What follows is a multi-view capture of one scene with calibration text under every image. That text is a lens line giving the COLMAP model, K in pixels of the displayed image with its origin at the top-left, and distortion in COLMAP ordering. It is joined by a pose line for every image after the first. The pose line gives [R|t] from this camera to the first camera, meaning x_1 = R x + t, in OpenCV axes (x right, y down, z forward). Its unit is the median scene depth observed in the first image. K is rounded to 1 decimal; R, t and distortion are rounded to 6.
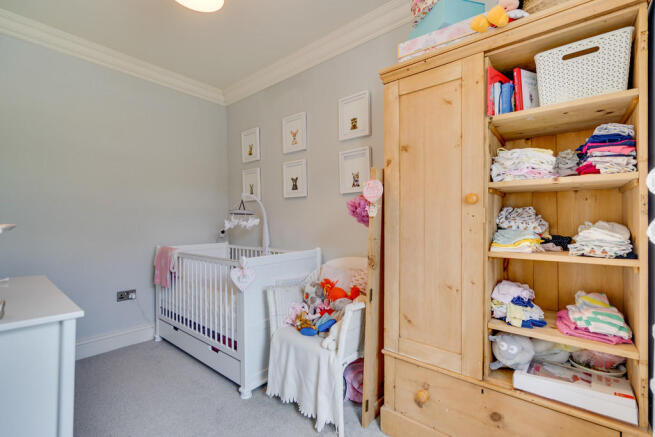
lens RADIAL K [[297.2, 0, 327.5], [0, 297.2, 218.5], [0, 0, 1]] dist [0.000053, 0.000415]
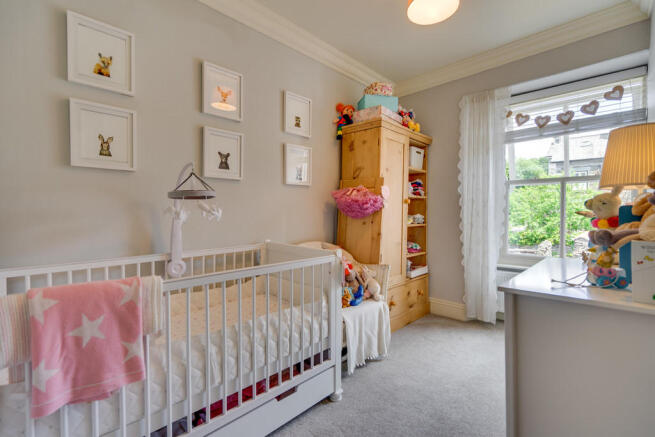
lens RADIAL K [[297.2, 0, 327.5], [0, 297.2, 218.5], [0, 0, 1]] dist [0.000053, 0.000415]
pose [[0.071174, -0.017013, 0.997319, -0.858047], [-0.003113, 0.999846, 0.017279, 0.015543], [-0.997459, -0.004334, 0.071110, 0.696254]]
